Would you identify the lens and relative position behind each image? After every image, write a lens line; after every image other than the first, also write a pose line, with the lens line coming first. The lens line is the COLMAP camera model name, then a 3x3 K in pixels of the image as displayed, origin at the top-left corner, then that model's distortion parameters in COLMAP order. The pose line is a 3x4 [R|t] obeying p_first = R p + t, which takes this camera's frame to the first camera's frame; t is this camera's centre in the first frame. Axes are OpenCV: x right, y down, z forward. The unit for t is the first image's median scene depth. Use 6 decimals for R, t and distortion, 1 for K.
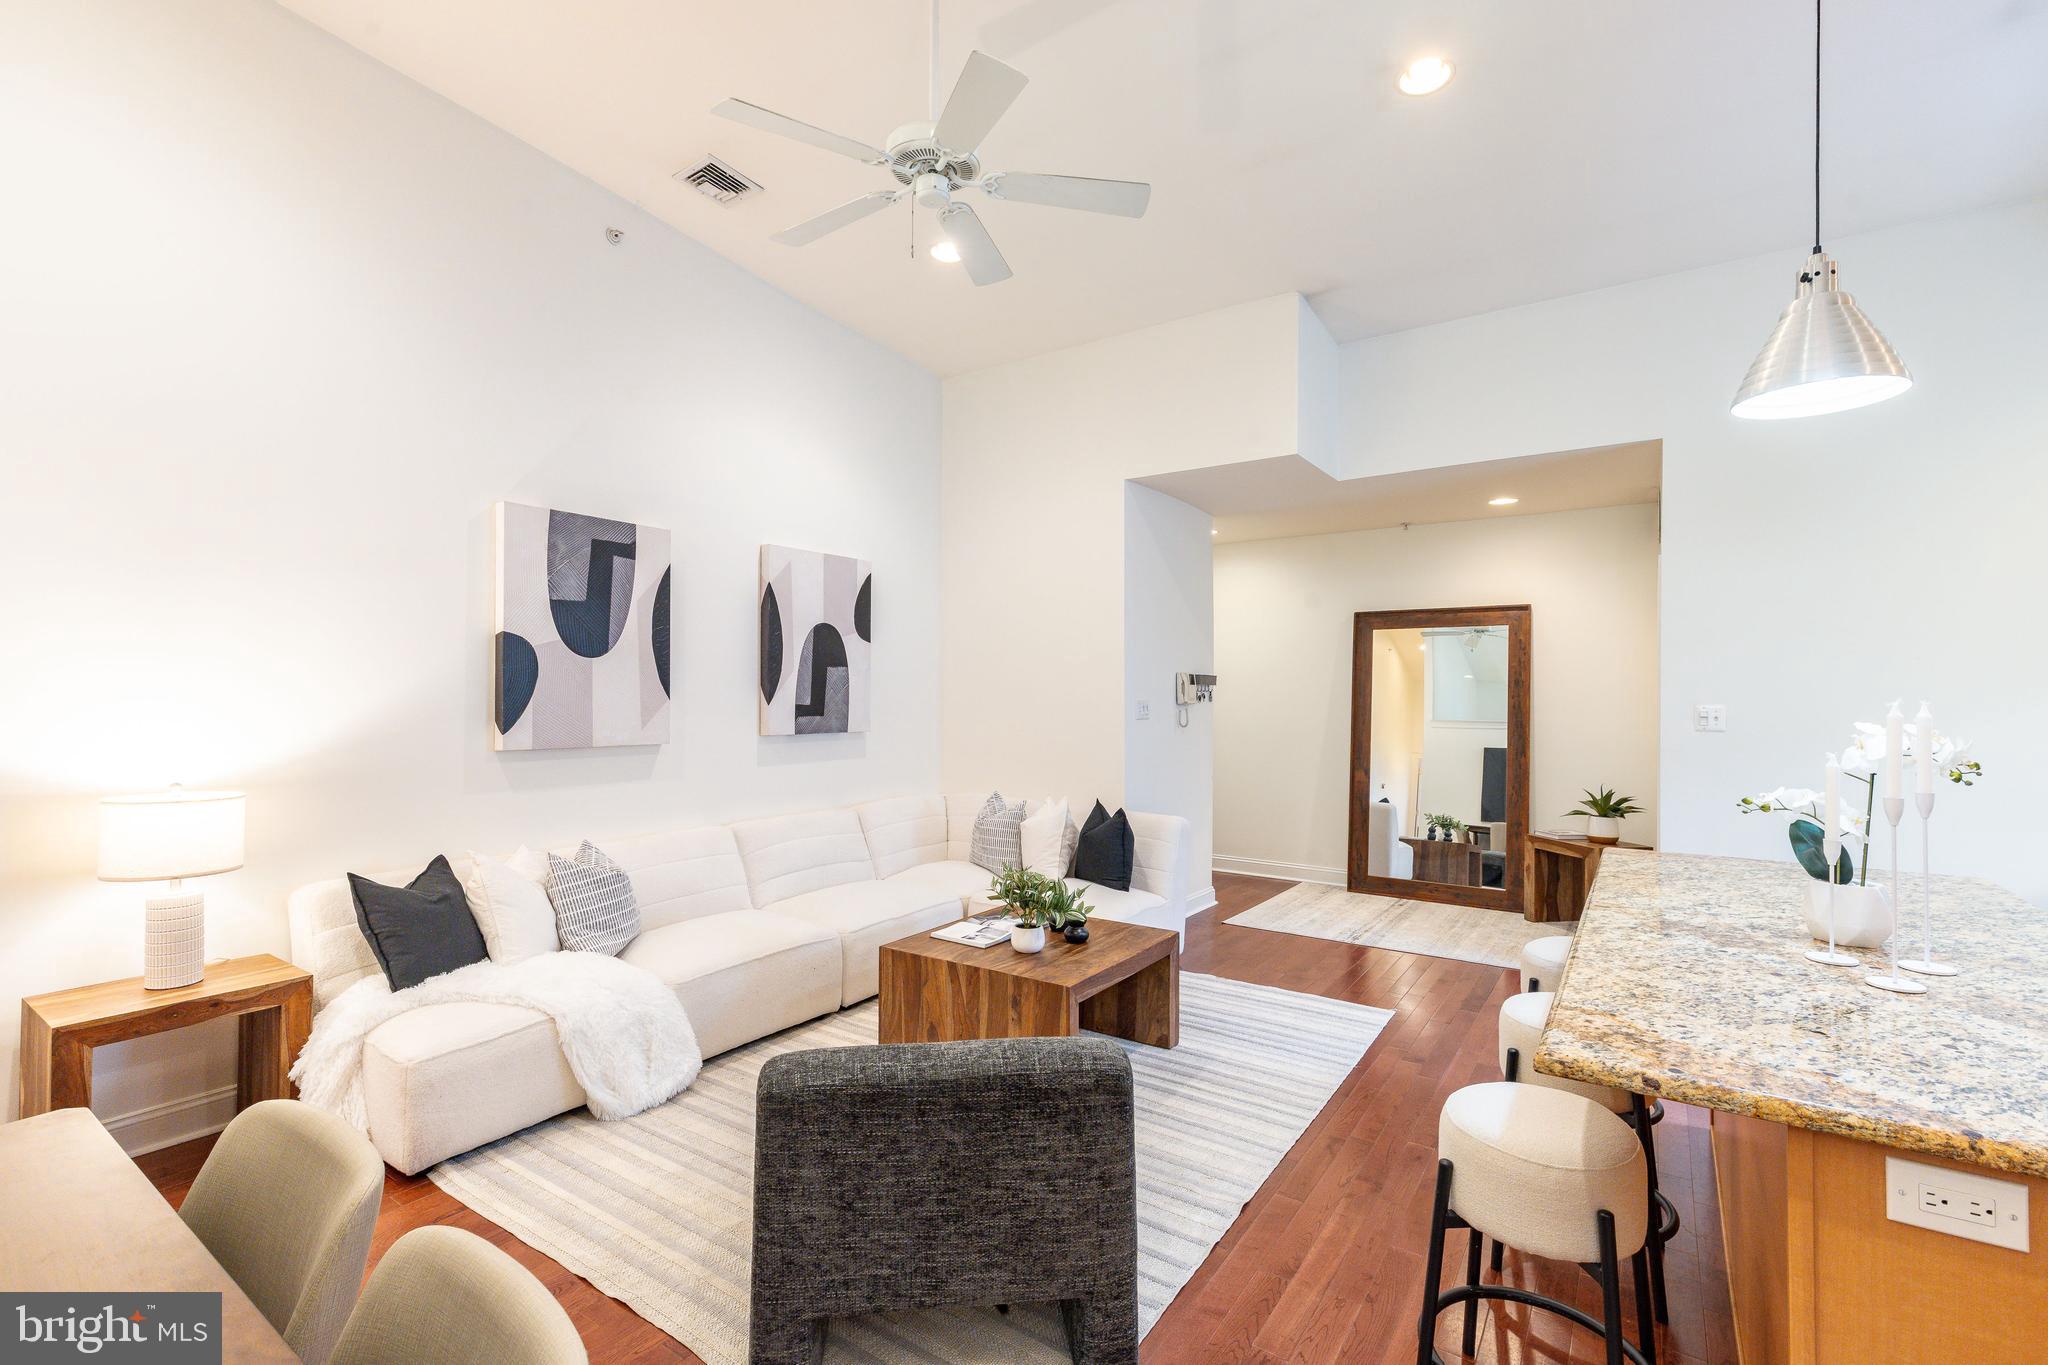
lens RADIAL K [[915.8, 0, 1031.6], [0, 915.8, 692.4], [0, 0, 1]] dist [0.003507, -0.001023]
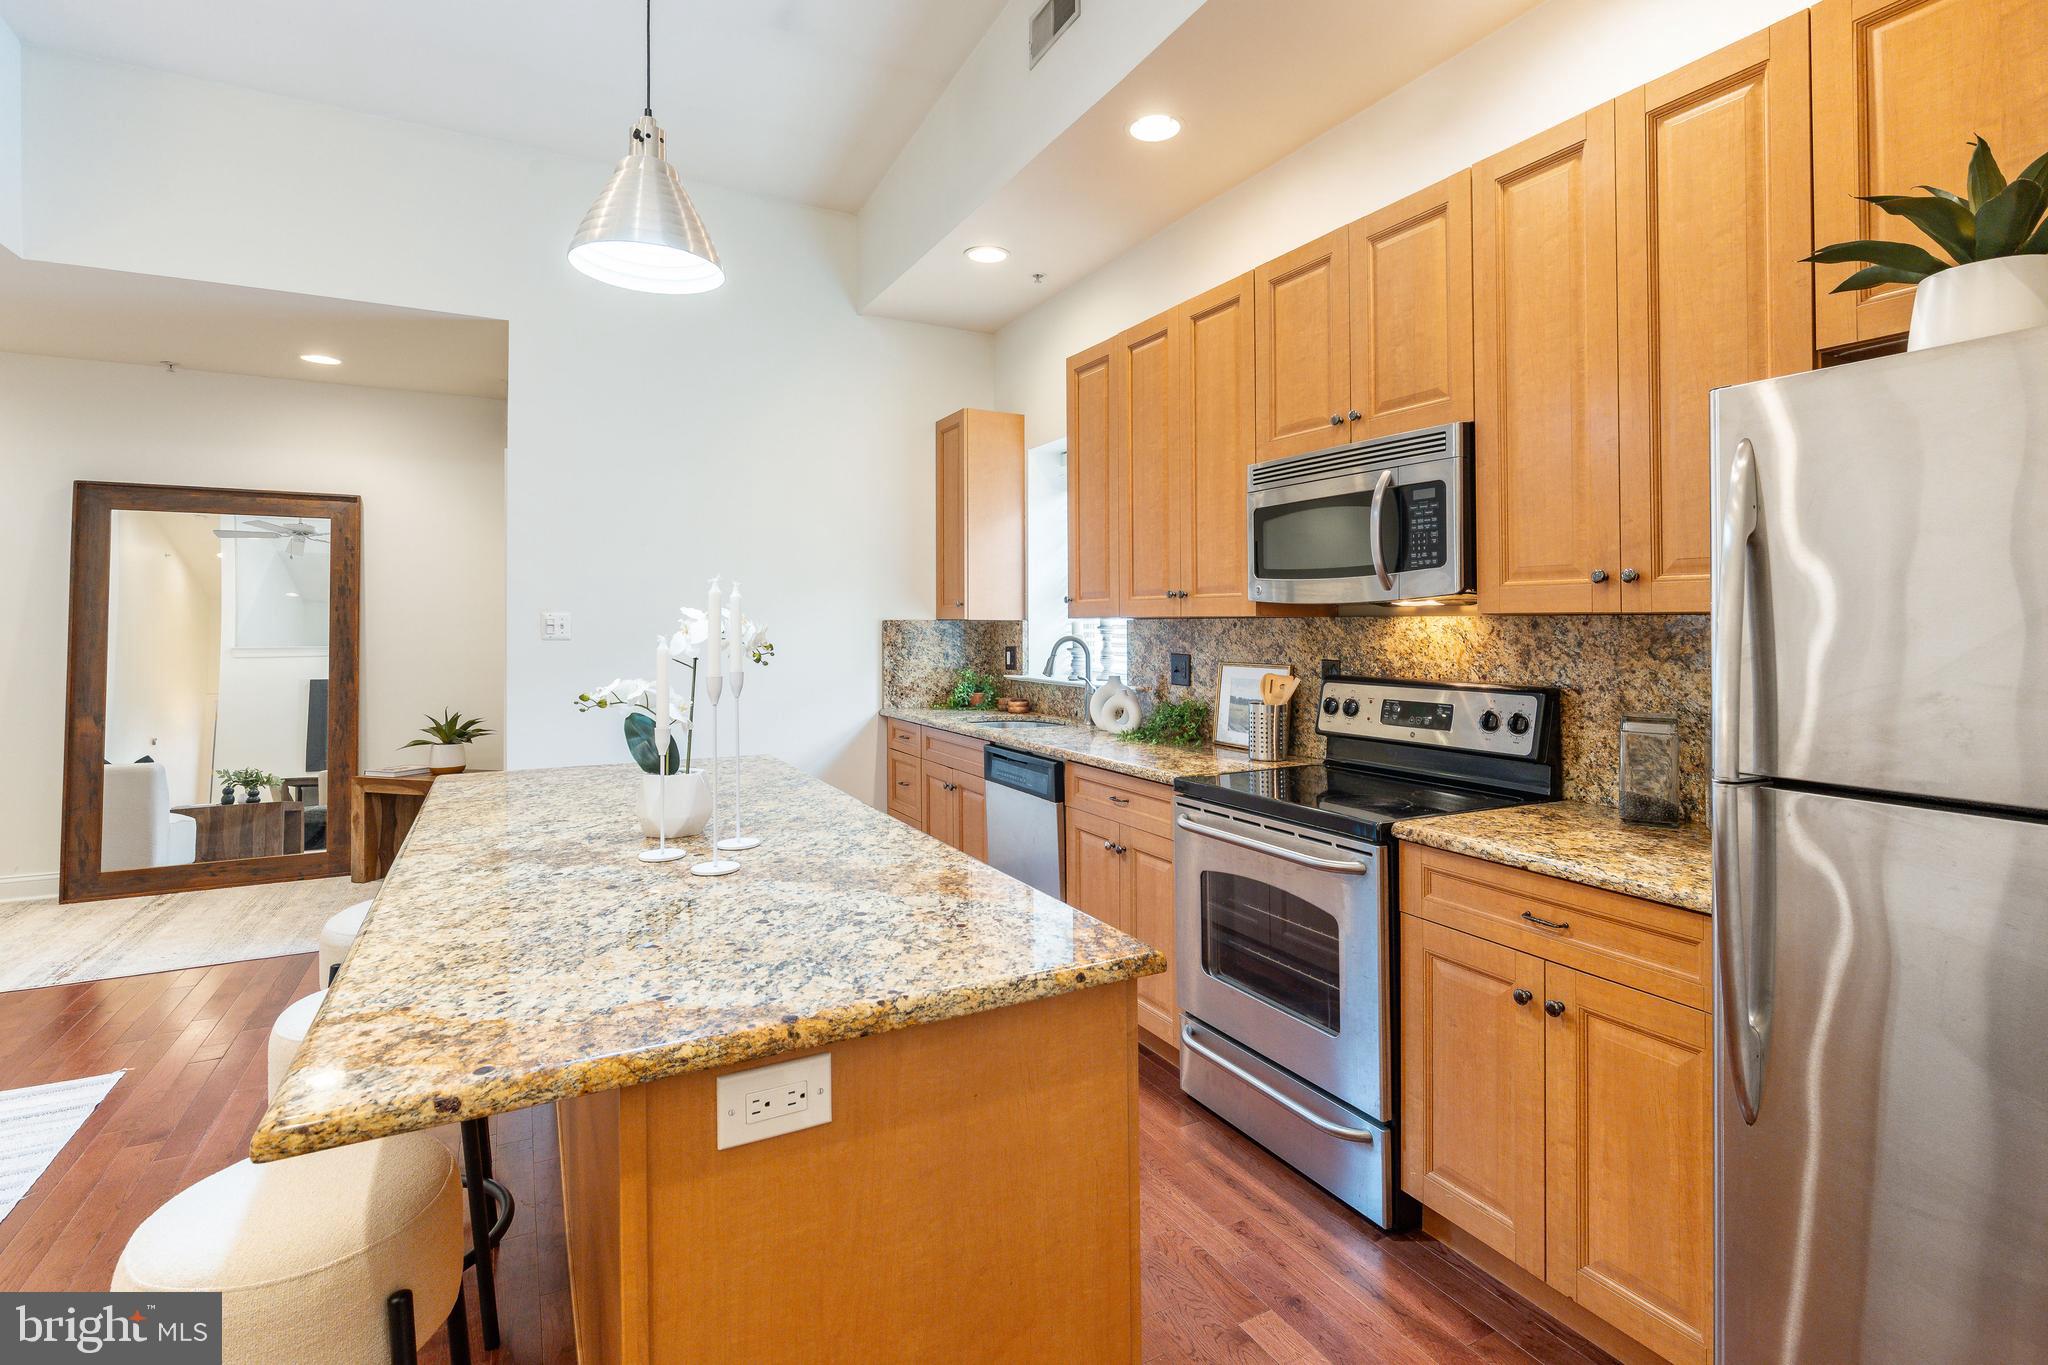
lens RADIAL K [[970.9, 0, 1055.9], [0, 970.9, 623.2], [0, 0, 1]] dist [0.000186, 0.000036]
pose [[0.448405, -0.003680, 0.893823, 0.101361], [-0.000244, 0.999991, 0.004239, 0.029865], [-0.893831, -0.002119, 0.448400, 0.119637]]
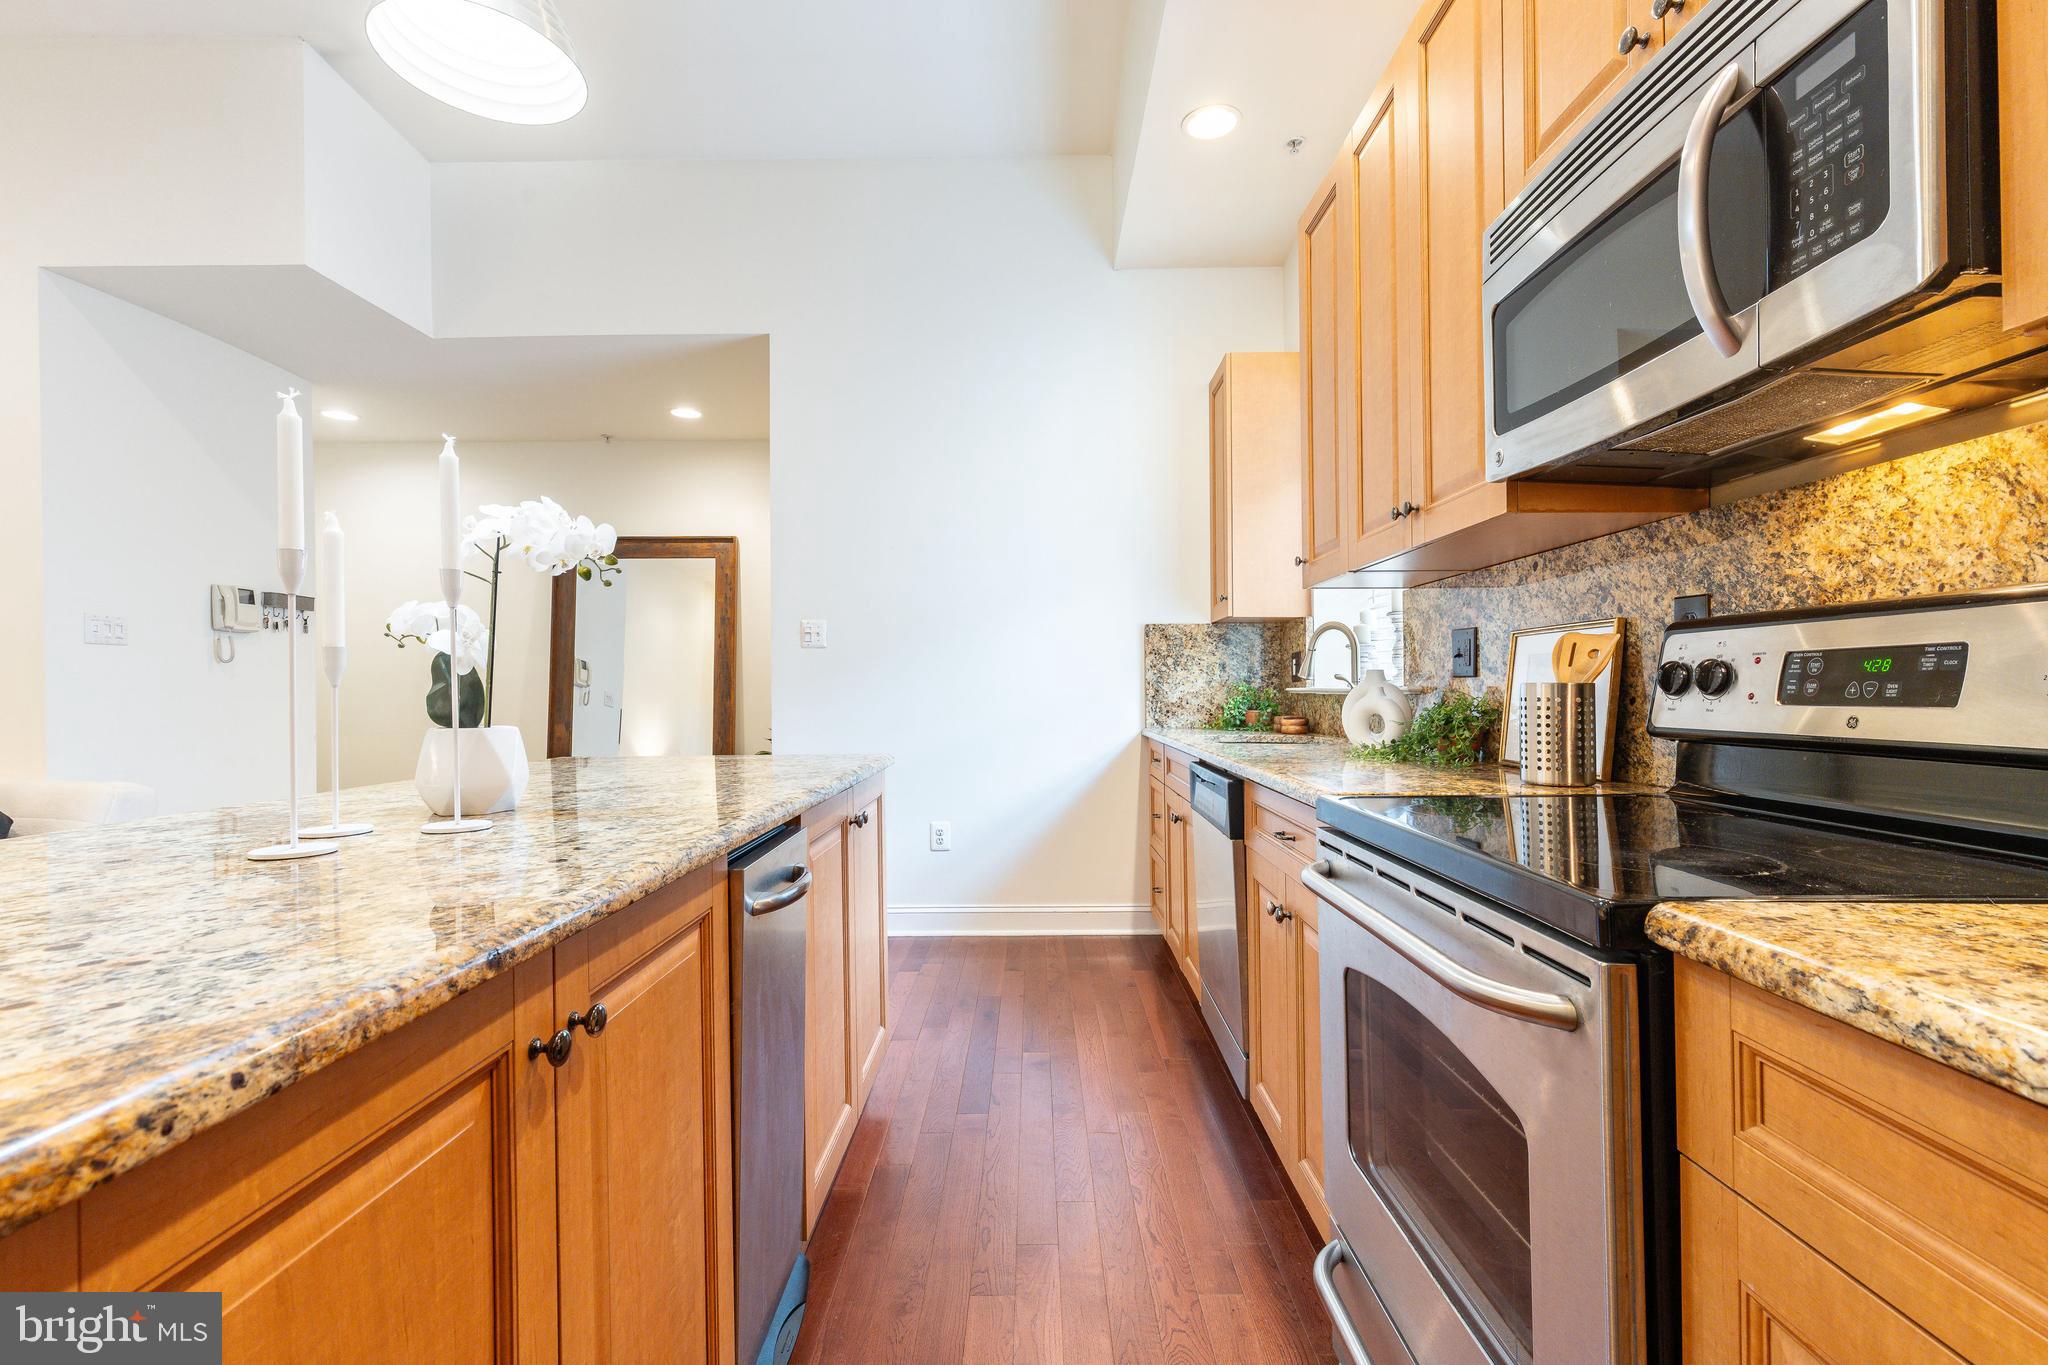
lens RADIAL K [[915.8, 0, 1048.1], [0, 915.8, 691.5], [0, 0, 1]] dist [0.003507, -0.001023]
pose [[0.821145, -0.009515, 0.570640, 0.572198], [0.006140, 0.999950, 0.007838, 0.118912], [-0.570686, -0.002932, 0.821163, 0.108733]]
